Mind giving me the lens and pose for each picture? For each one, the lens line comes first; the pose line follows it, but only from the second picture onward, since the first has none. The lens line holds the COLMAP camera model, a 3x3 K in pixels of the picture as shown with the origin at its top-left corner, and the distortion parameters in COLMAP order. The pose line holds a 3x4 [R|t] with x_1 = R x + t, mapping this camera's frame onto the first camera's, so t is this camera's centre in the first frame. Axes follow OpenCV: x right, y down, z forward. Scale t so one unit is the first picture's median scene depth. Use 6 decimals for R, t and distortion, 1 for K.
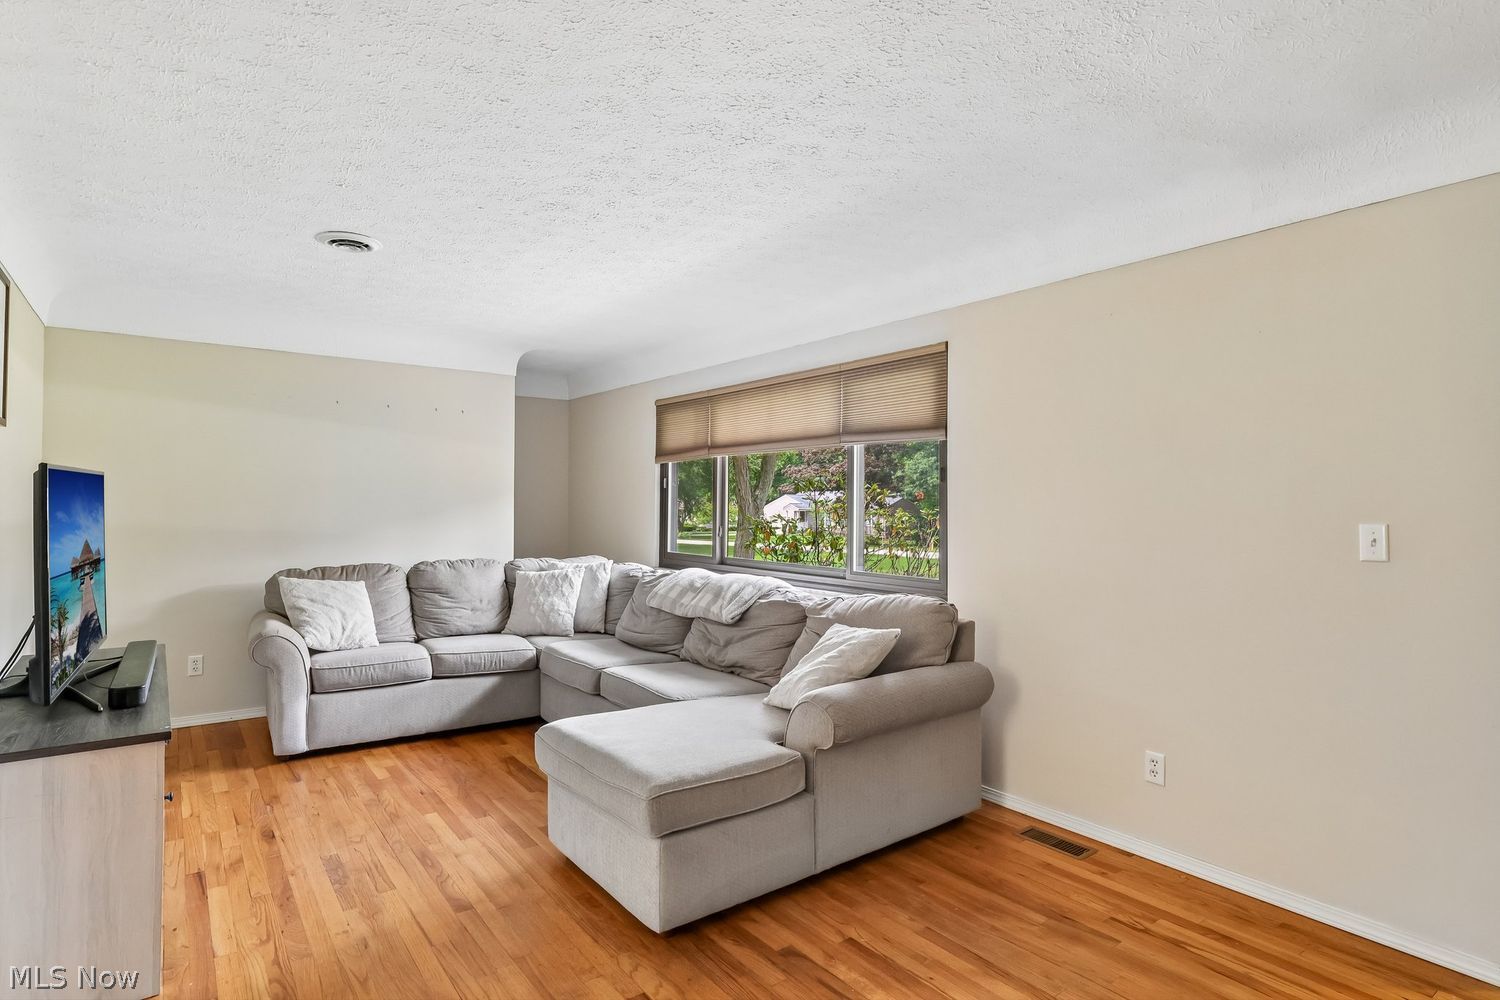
lens RADIAL K [[777.6, 0, 738.6], [0, 777.6, 496.7], [0, 0, 1]] dist [-0.000713, 0.000412]
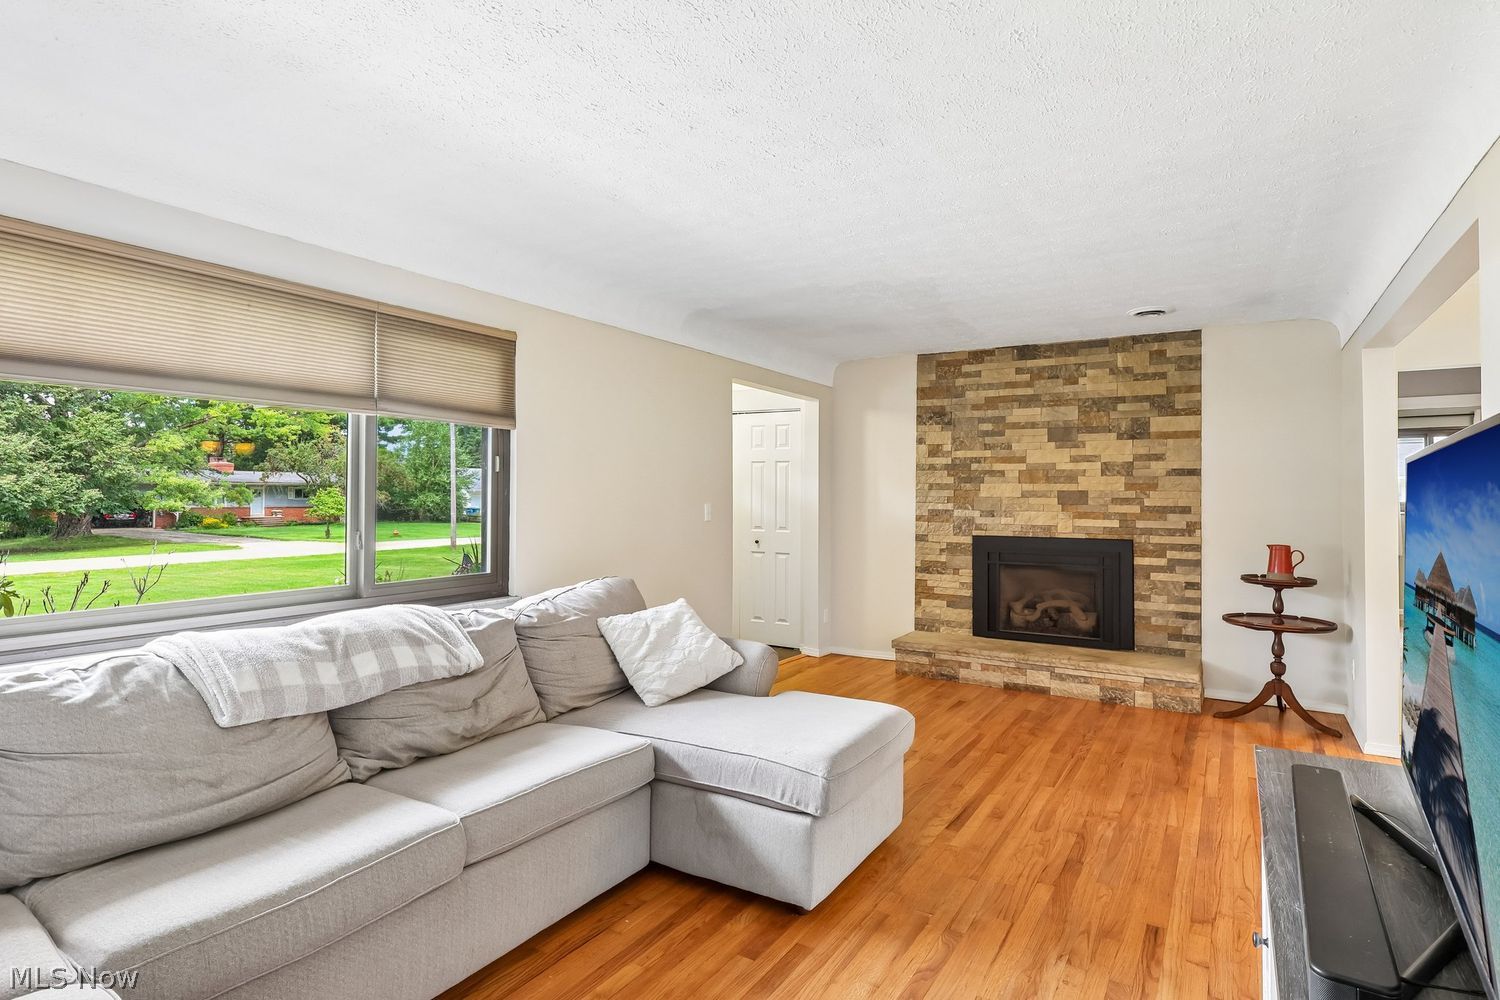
lens RADIAL K [[790.7, 0, 750.8], [0, 790.7, 483.4], [0, 0, 1]] dist [-0.000489, -0.000400]
pose [[-0.375178, 0.006492, 0.926930, -0.788511], [-0.015667, 0.999788, -0.013343, 0.003535], [-0.926821, -0.019528, -0.374997, 1.095217]]
